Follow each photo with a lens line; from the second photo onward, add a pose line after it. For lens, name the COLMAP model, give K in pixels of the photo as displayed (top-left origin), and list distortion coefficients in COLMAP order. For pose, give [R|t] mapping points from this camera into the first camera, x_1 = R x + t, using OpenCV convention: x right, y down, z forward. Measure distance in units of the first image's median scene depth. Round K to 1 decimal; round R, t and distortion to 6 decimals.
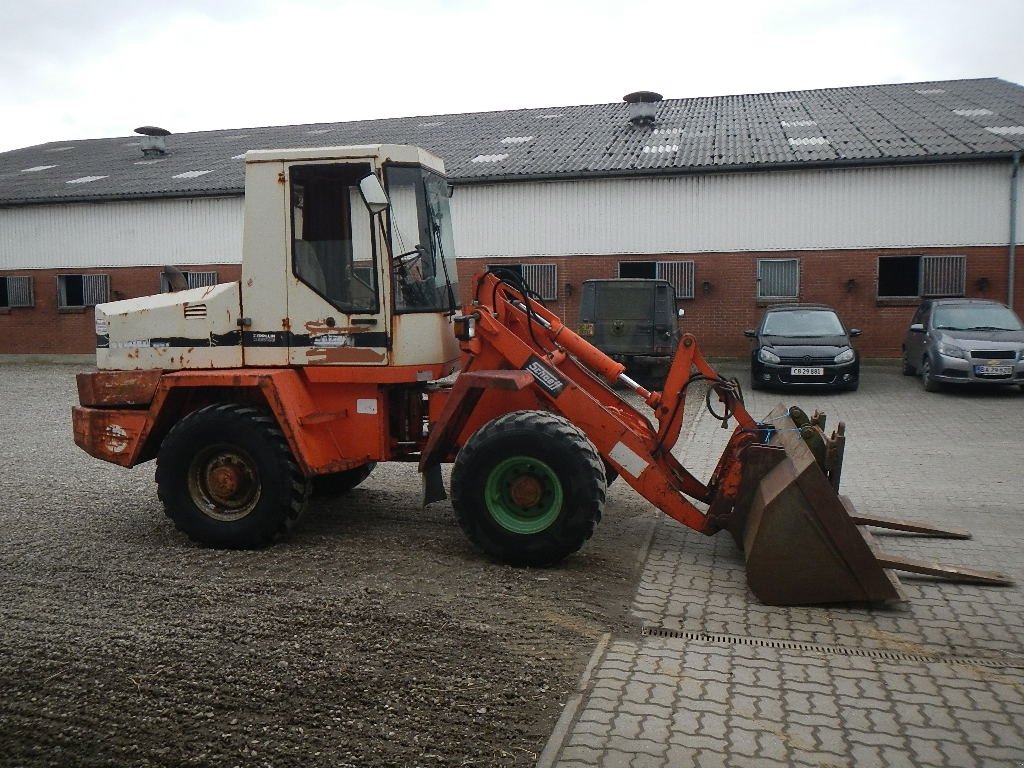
lens RADIAL K [[853.7, 0, 512.0], [0, 853.7, 384.0], [0, 0, 1]] dist [-0.010926, -0.008952]
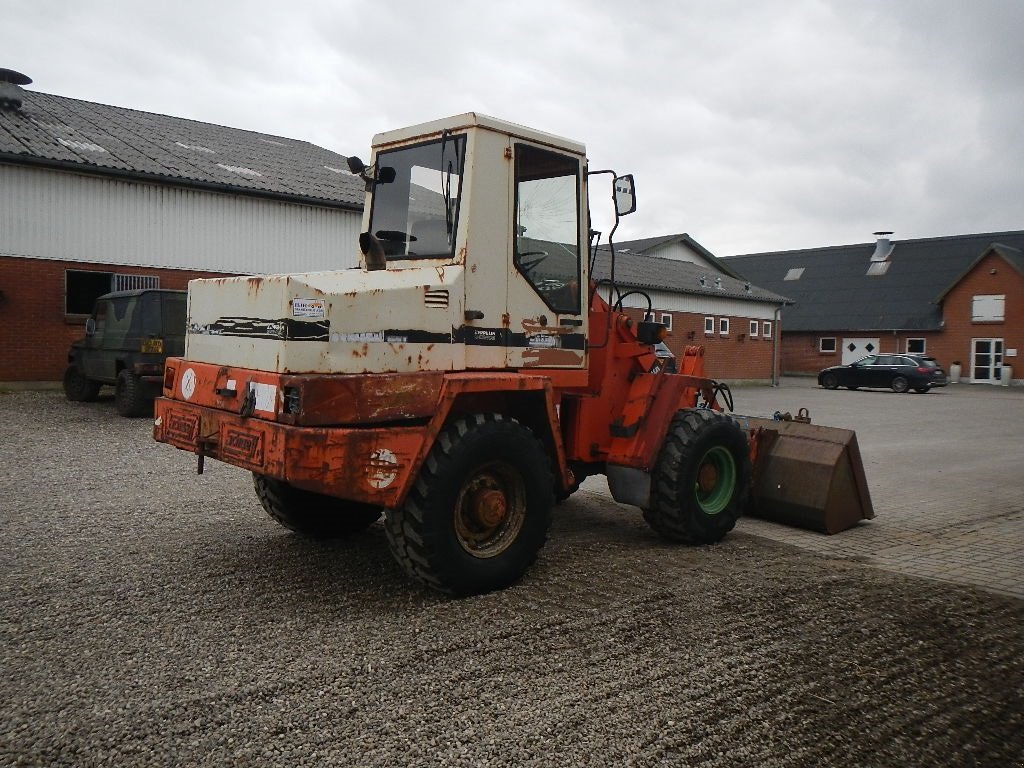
lens RADIAL K [[862.3, 0, 516.2], [0, 862.3, 389.4], [0, 0, 1]] dist [-0.043132, -0.001344]
pose [[0.570814, -0.011052, 0.821005, -1.025208], [0.039257, 0.999133, -0.013845, 0.013022], [-0.820141, 0.040133, 0.570753, 0.515626]]
